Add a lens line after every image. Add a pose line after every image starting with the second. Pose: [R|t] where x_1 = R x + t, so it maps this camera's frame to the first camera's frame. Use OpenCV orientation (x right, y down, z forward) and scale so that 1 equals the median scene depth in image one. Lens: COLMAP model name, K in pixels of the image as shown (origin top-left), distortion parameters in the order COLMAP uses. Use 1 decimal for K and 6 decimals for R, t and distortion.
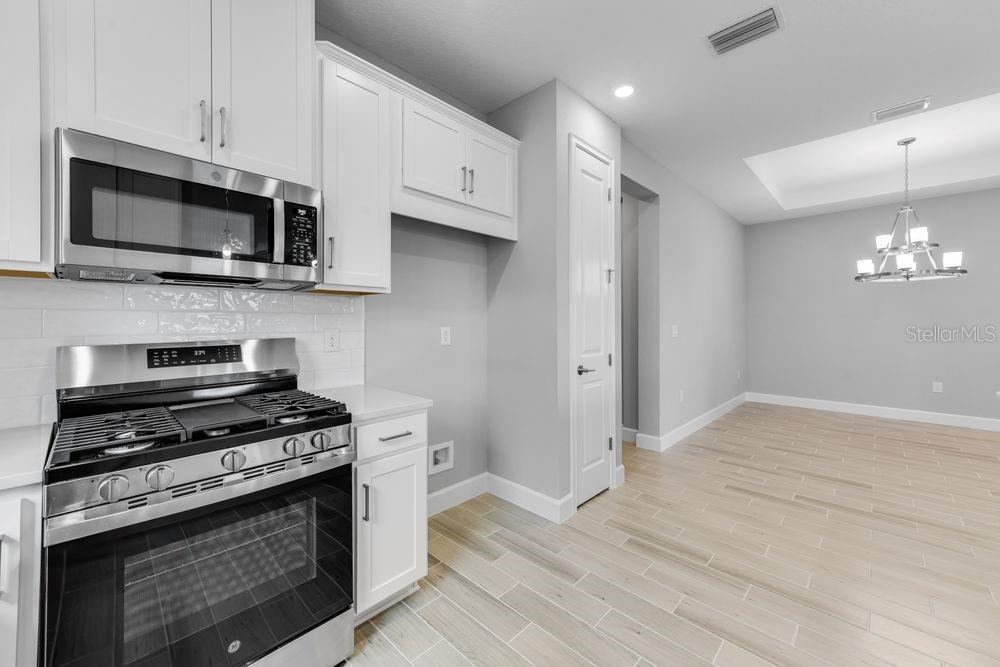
lens RADIAL K [[390.9, 0, 489.8], [0, 390.9, 321.5], [0, 0, 1]] dist [0.001930, 0.000127]
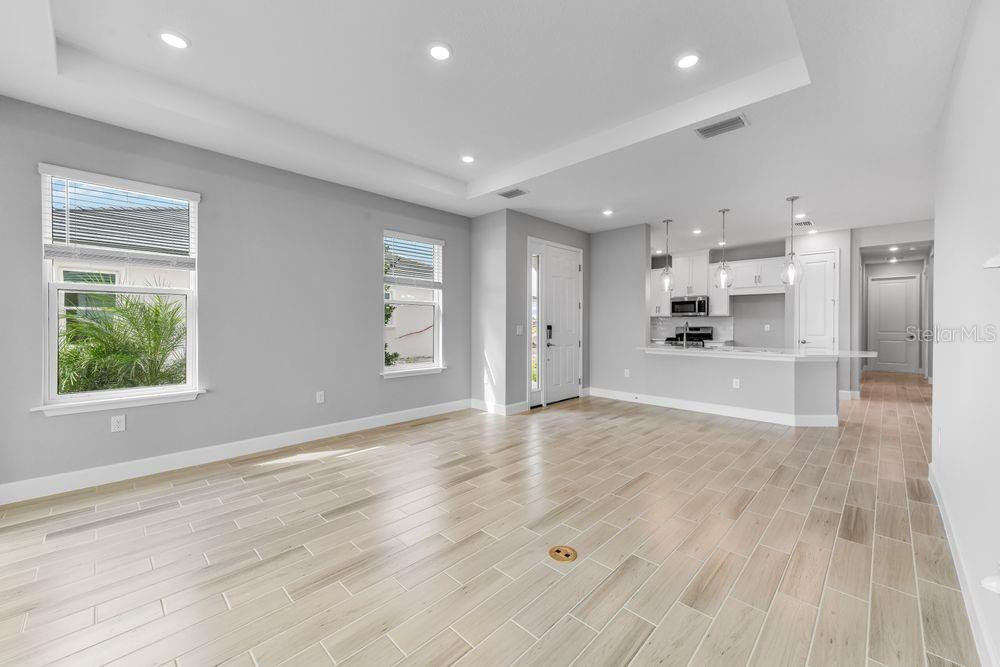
lens RADIAL K [[387.8, 0, 499.2], [0, 387.8, 328.5], [0, 0, 1]] dist [-0.001001, -0.000030]
pose [[-0.009526, 0.016417, -0.999820, 3.140887], [0.005548, 0.999851, 0.016365, -0.017522], [0.999939, -0.005391, -0.009616, -1.102067]]
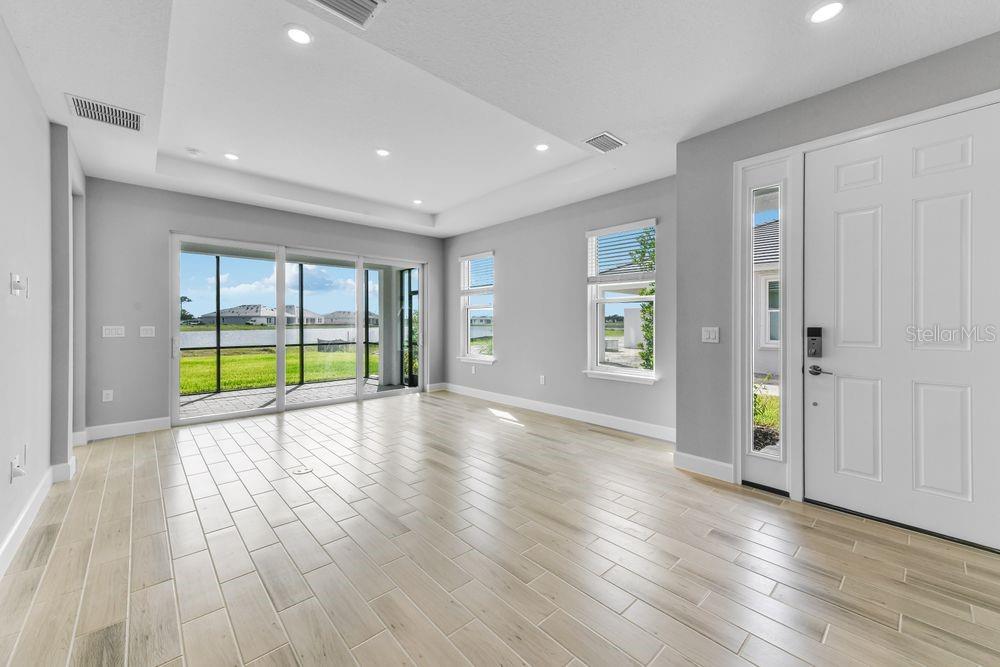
lens RADIAL K [[394.5, 0, 500.3], [0, 394.5, 324.4], [0, 0, 1]] dist [0.022422, 0.000138]
pose [[-0.998254, 0.000084, 0.059064, 1.476127], [-0.000004, 0.999999, -0.001481, -0.002044], [-0.059064, -0.001479, -0.998253, 0.406753]]
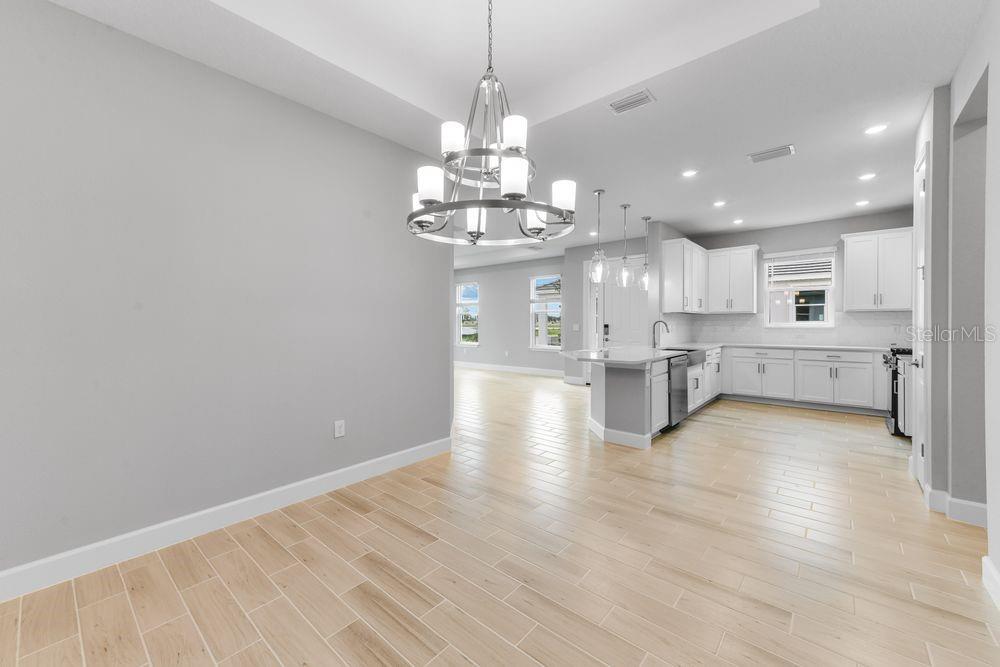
lens RADIAL K [[394.5, 0, 500.3], [0, 394.5, 324.4], [0, 0, 1]] dist [0.022422, 0.000138]
pose [[-0.998068, 0.002200, -0.062097, 1.705539], [0.002352, 0.999994, -0.002376, 0.010928], [0.062091, -0.002517, -0.998067, 2.374256]]
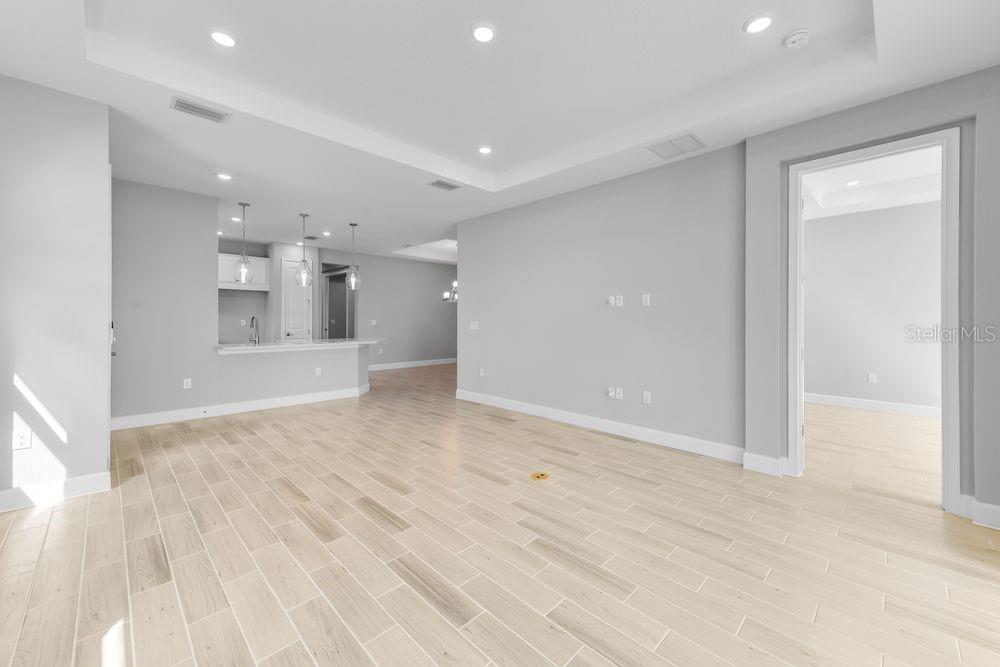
lens RADIAL K [[389.1, 0, 506.6], [0, 389.1, 318.5], [0, 0, 1]] dist [0.001047, 0.000048]
pose [[0.999884, 0.006807, -0.013654, 2.161012], [-0.006784, 0.999976, 0.001716, -0.017079], [0.013666, -0.001623, 0.999905, -2.274999]]
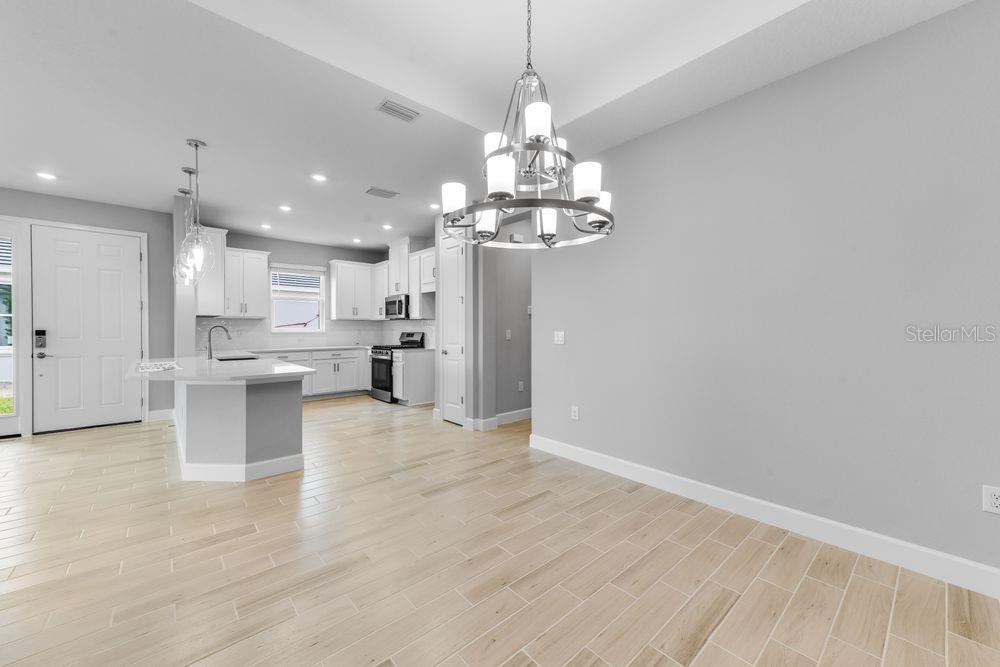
lens RADIAL K [[390.5, 0, 500.0], [0, 390.5, 333.5], [0, 0, 1]] dist [0.020374, -0.000008]
pose [[-0.075356, 0.014232, -0.997055, 2.429544], [0.005410, 0.999889, 0.013863, 0.006001], [0.997142, -0.004350, -0.075425, 1.596908]]
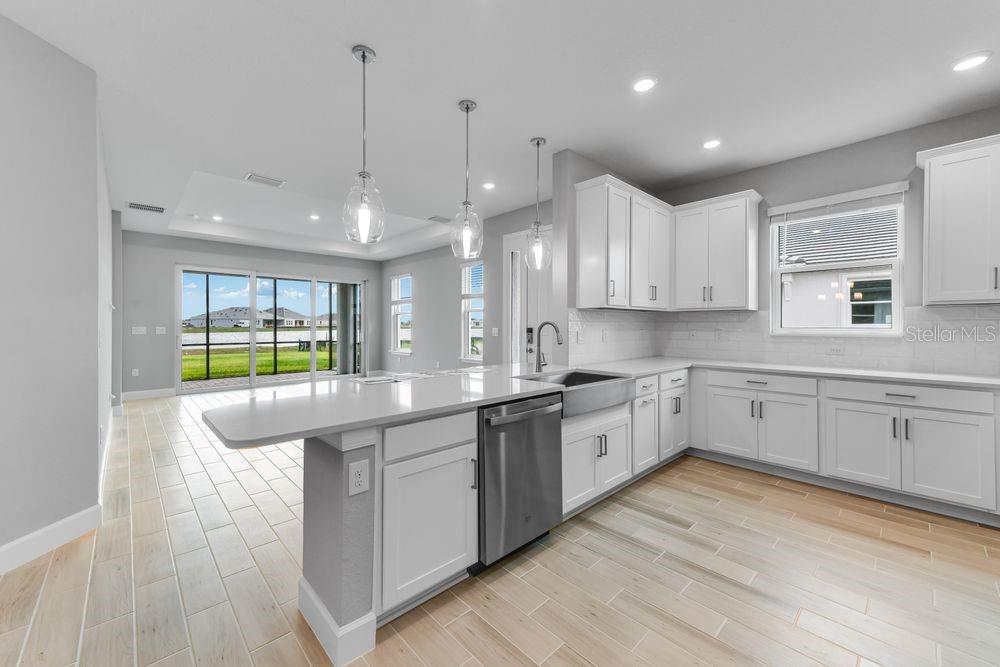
lens RADIAL K [[392.7, 0, 498.1], [0, 392.7, 323.6], [0, 0, 1]] dist [0.018504, 0.000128]
pose [[-0.999108, -0.000347, 0.042238, 0.721299], [-0.000741, 0.999956, -0.009322, 0.002192], [-0.042233, -0.009345, -0.999064, 1.355897]]
